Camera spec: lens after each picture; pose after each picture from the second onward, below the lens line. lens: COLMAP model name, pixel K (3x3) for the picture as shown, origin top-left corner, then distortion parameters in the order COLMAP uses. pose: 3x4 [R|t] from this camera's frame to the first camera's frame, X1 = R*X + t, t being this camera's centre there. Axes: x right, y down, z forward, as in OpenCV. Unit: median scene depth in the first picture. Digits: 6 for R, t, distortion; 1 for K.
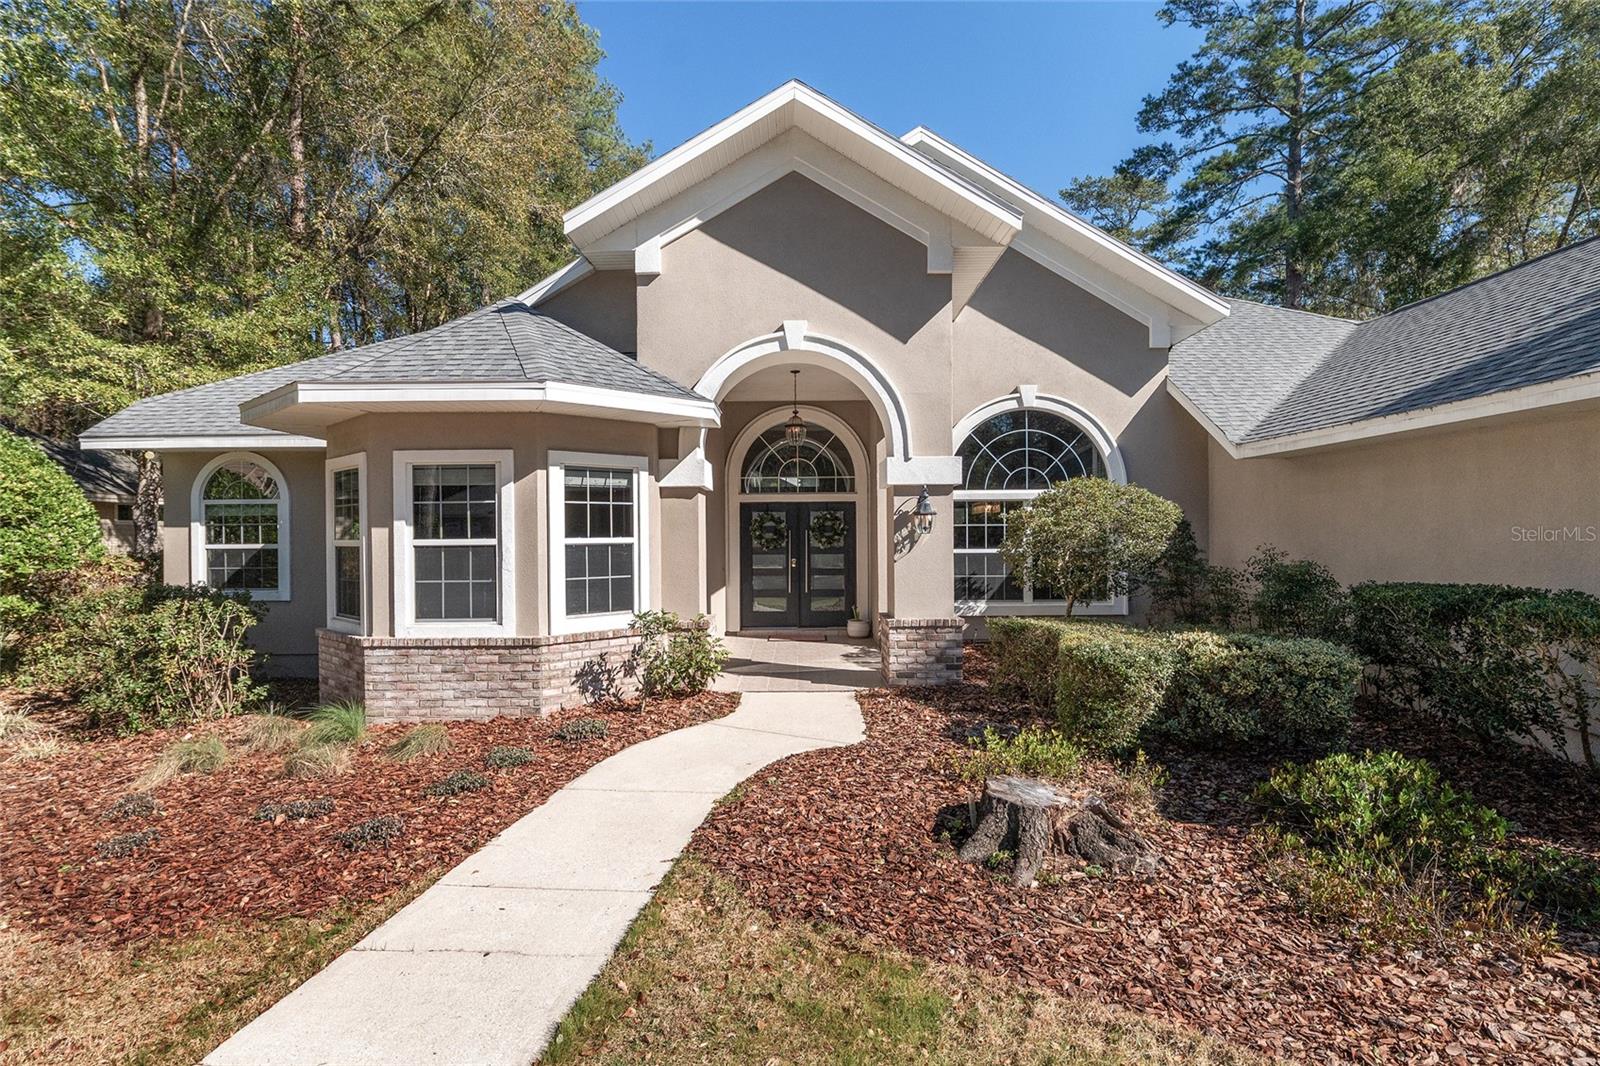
lens RADIAL K [[859.1, 0, 800.6], [0, 859.1, 538.8], [0, 0, 1]] dist [-0.003699, -0.000086]
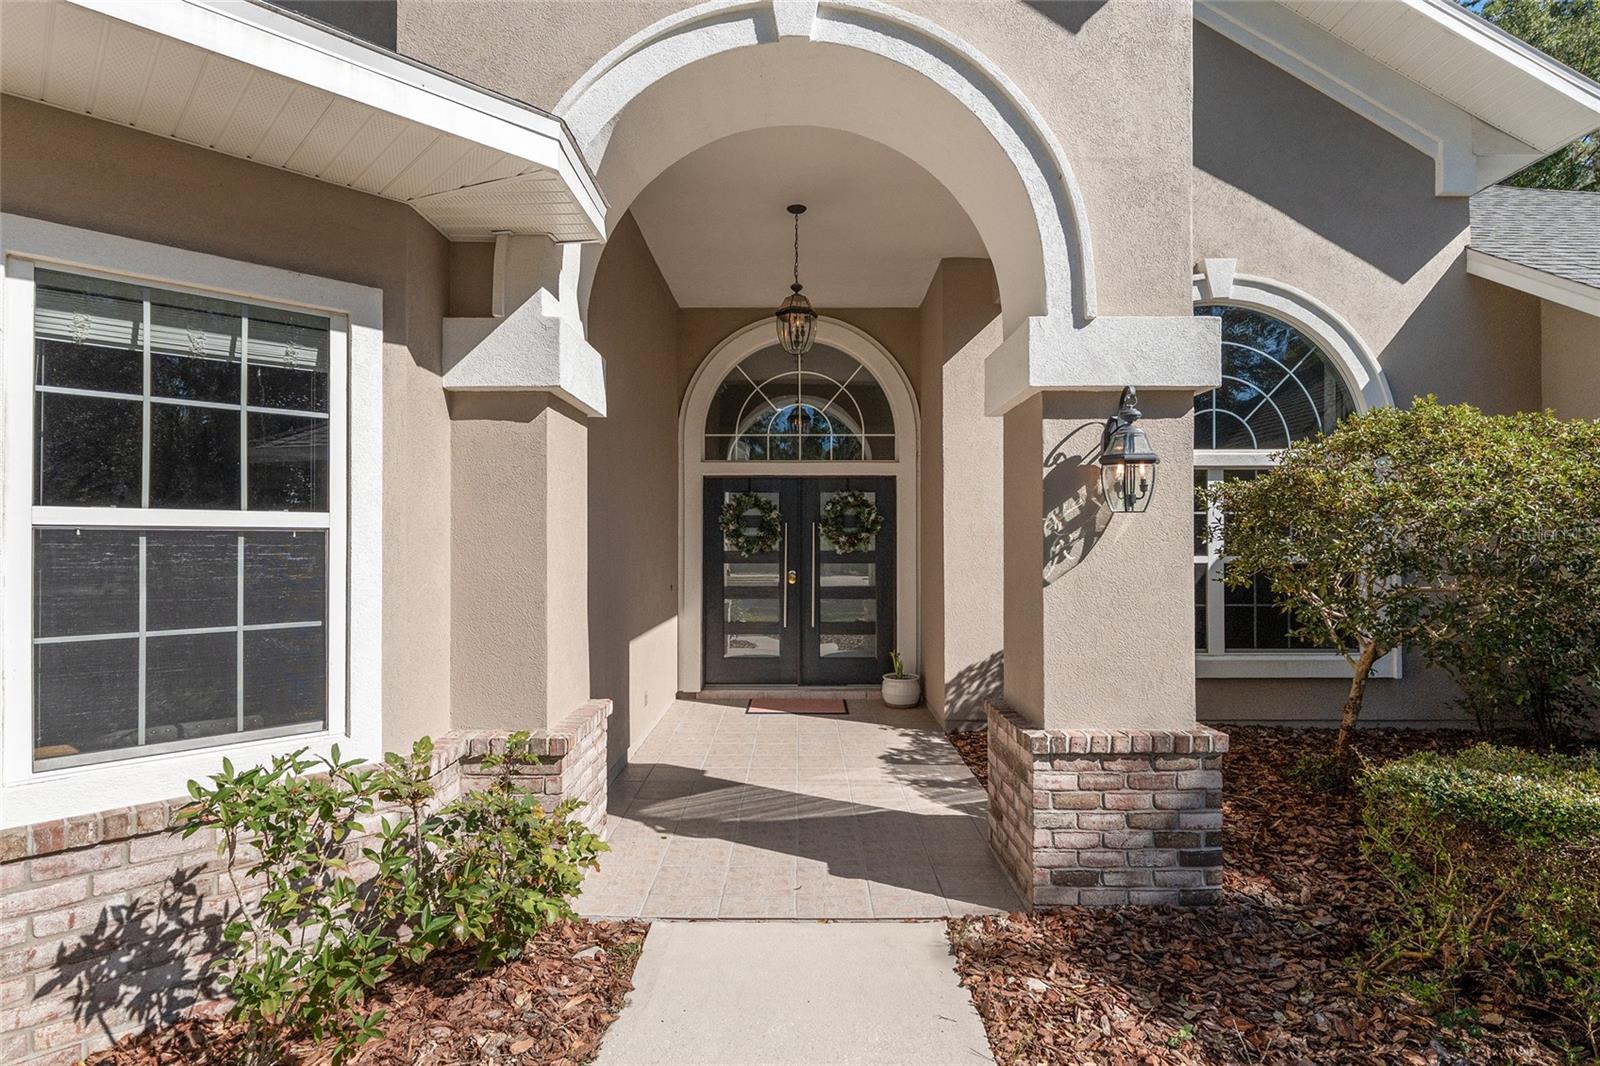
lens RADIAL K [[836.2, 0, 800.6], [0, 836.2, 541.2], [0, 0, 1]] dist [0.002593, 0.000379]
pose [[0.999975, 0.006808, -0.001962, -0.001620], [-0.006822, 0.999948, -0.007552, 0.010493], [0.001911, 0.007565, 0.999970, 0.620731]]
